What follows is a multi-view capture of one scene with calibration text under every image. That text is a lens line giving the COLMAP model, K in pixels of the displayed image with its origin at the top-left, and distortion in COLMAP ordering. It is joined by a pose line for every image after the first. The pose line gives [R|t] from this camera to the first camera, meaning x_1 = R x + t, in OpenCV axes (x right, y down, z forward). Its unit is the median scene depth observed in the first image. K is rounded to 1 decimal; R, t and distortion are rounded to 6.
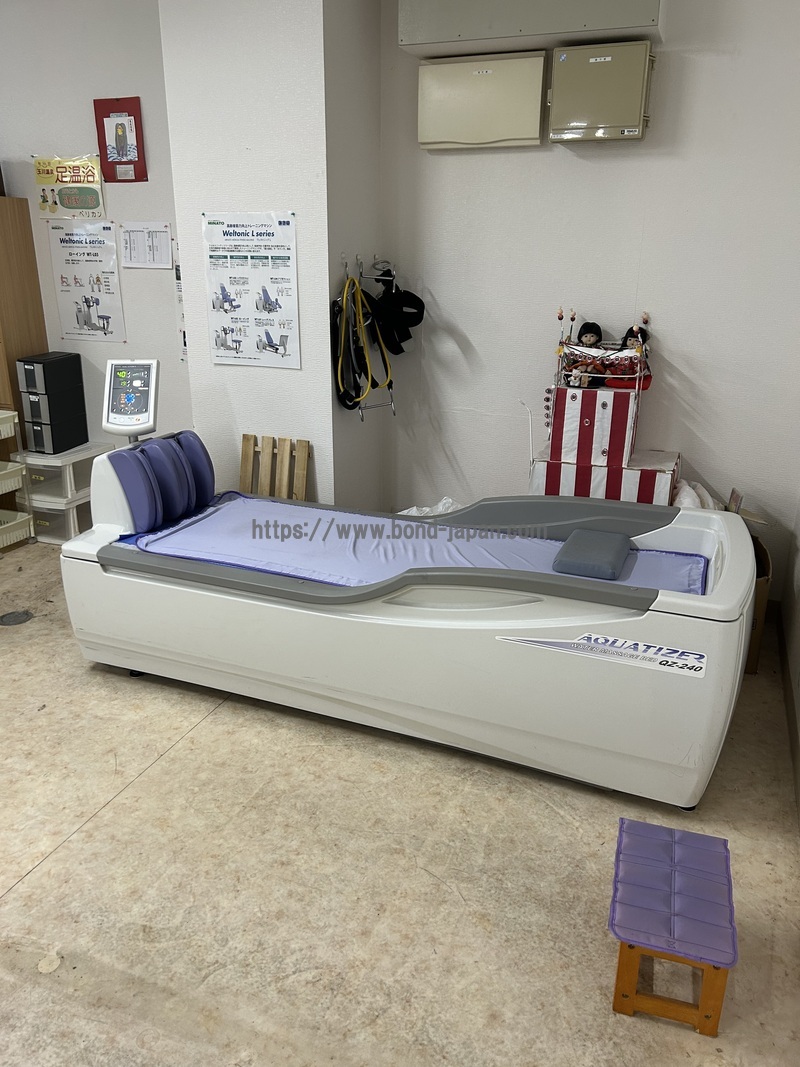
lens RADIAL K [[794.4, 0, 407.5], [0, 794.4, 532.5], [0, 0, 1]] dist [0.056109, -0.055190]
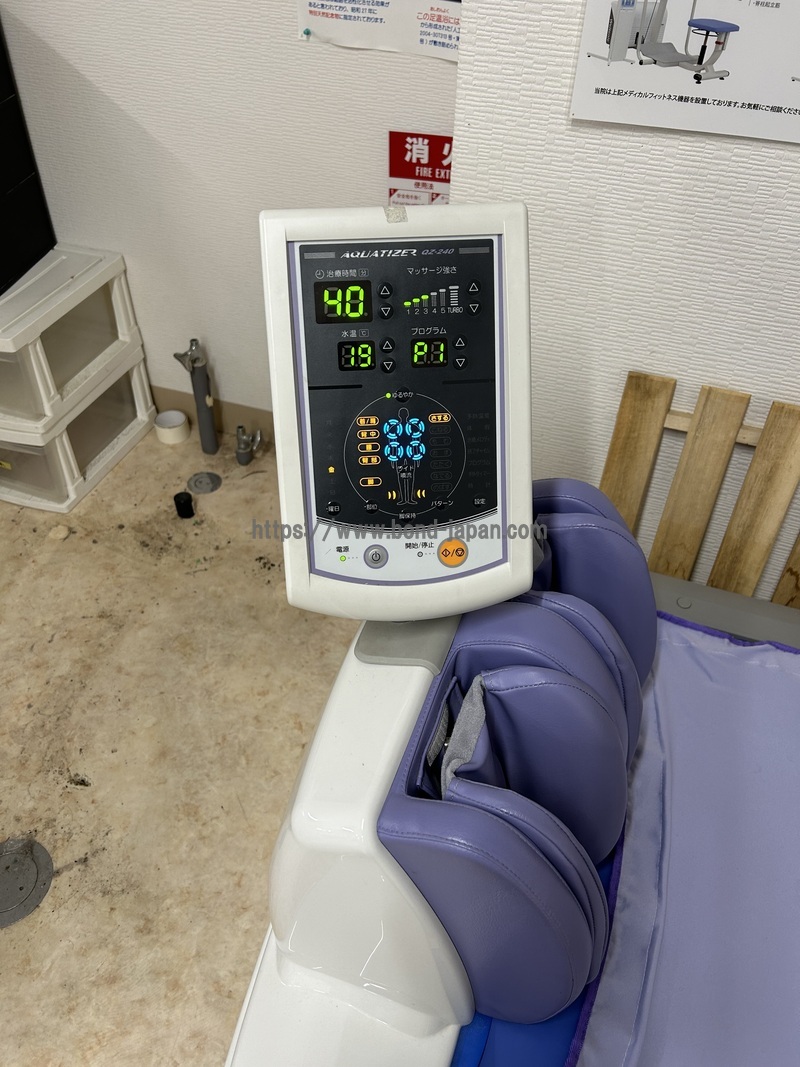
lens RADIAL K [[795.9, 0, 389.6], [0, 795.9, 545.2], [0, 0, 1]] dist [0.091560, -0.115465]
pose [[0.999438, -0.022488, 0.024866, -0.332405], [0.009730, 0.904315, 0.426755, -0.213319], [-0.032083, -0.426274, 0.904025, 0.757543]]
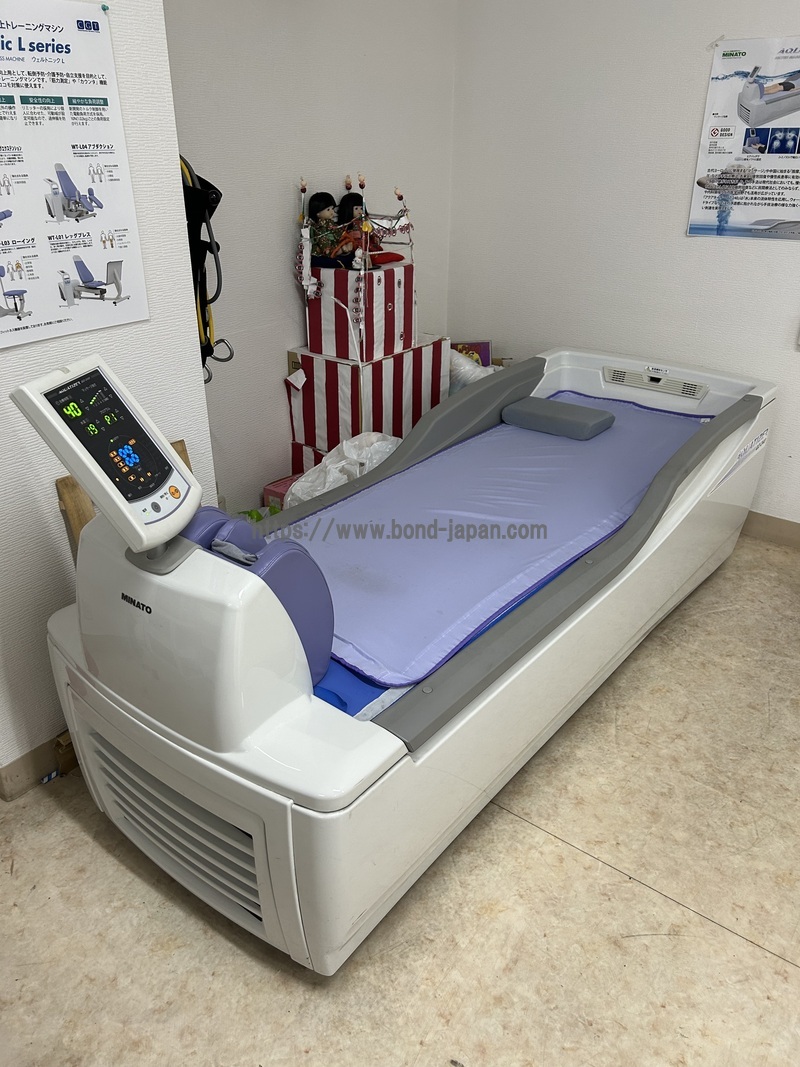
lens RADIAL K [[794.4, 0, 407.5], [0, 794.4, 532.5], [0, 0, 1]] dist [0.056109, -0.055190]
pose [[0.290052, -0.439164, 0.850297, -0.632831], [0.319083, 0.882031, 0.346709, -0.215735], [-0.902251, 0.170751, 0.395965, 0.663042]]
